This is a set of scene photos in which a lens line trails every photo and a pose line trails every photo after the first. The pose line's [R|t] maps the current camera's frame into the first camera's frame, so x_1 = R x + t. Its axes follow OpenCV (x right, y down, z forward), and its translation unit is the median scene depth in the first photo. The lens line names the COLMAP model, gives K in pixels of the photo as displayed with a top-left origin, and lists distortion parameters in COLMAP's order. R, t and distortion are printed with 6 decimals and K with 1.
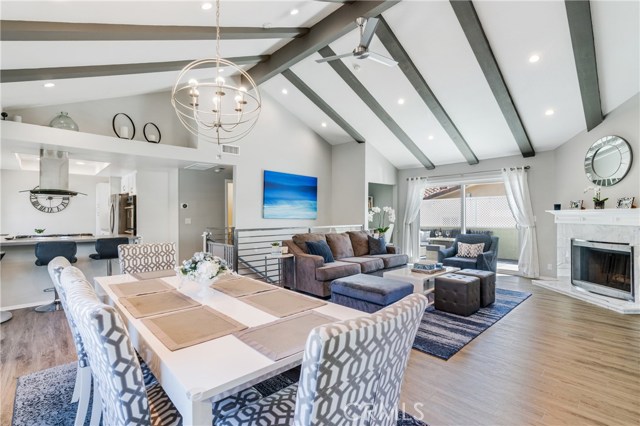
lens RADIAL K [[297.1, 0, 314.8], [0, 297.1, 210.9], [0, 0, 1]] dist [-0.004467, 0.004276]
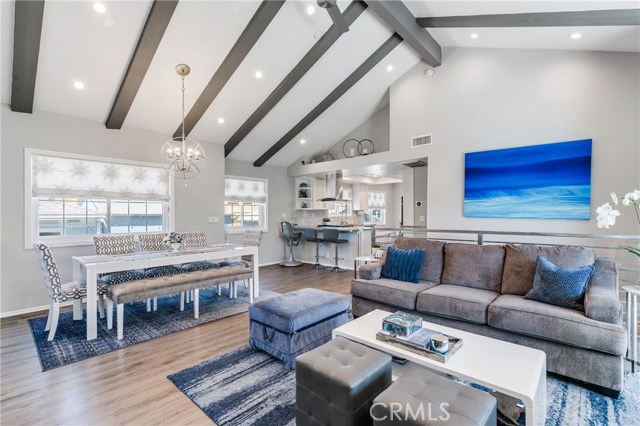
lens RADIAL K [[297.1, 0, 322.6], [0, 297.1, 215.8], [0, 0, 1]] dist [-0.004467, 0.004276]
pose [[0.091927, 0.009158, -0.995724, 0.650547], [0.025059, 0.999620, 0.011507, 0.004922], [0.995450, -0.026009, 0.091663, 0.659309]]
